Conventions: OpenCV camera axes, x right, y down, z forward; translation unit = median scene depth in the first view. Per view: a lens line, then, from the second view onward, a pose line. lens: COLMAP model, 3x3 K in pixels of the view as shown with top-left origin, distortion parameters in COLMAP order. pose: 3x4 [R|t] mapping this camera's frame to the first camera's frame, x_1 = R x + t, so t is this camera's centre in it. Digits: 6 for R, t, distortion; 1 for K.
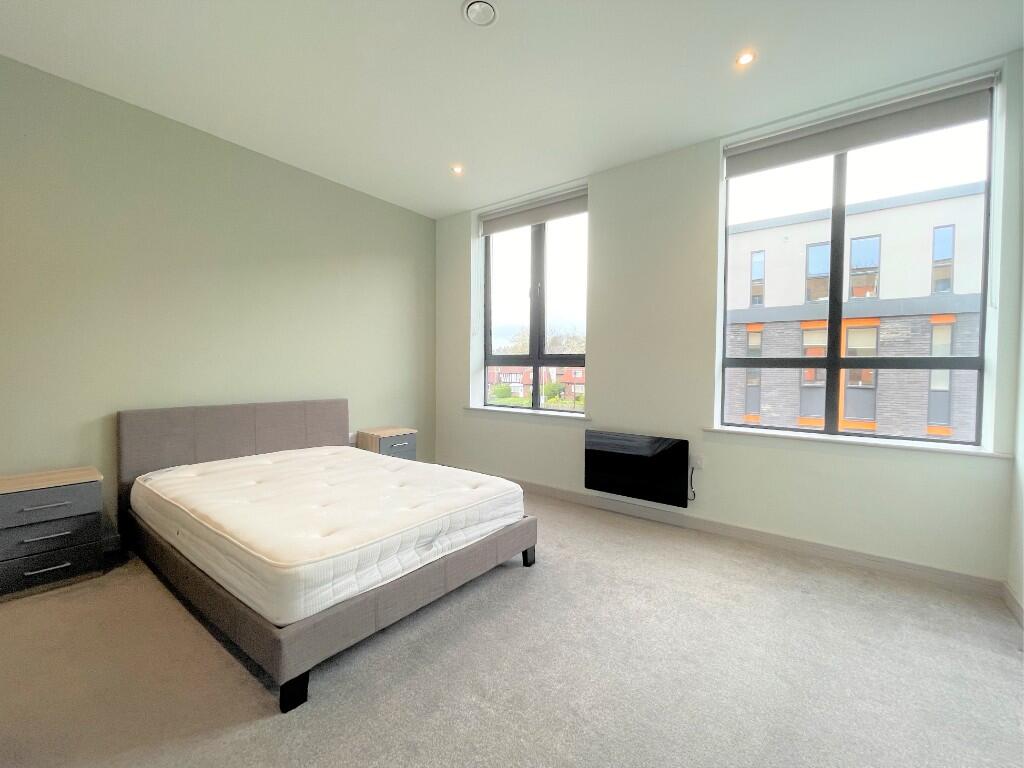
lens RADIAL K [[426.6, 0, 515.3], [0, 426.6, 378.7], [0, 0, 1]] dist [-0.000923, 0.000371]
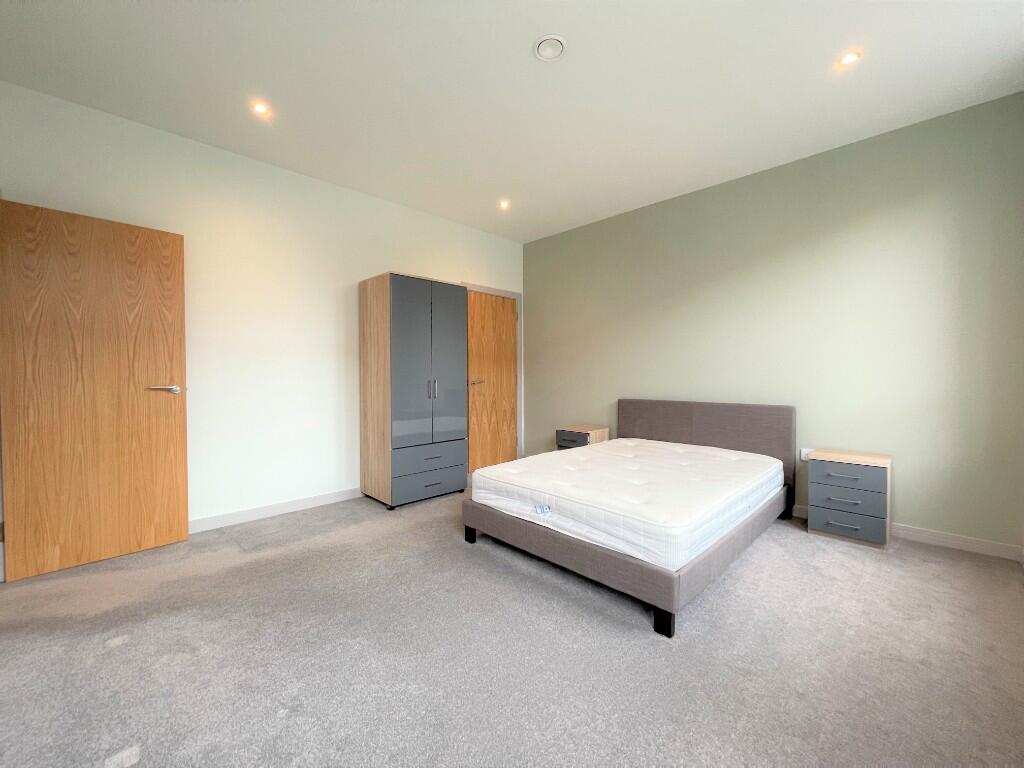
lens RADIAL K [[412.0, 0, 513.1], [0, 412.0, 381.9], [0, 0, 1]] dist [0.000450, -0.000267]
pose [[-0.142446, 0.008109, -0.989769, 1.146107], [-0.024999, 0.999618, 0.011787, -0.002184], [0.989487, 0.026423, -0.142189, 1.233002]]
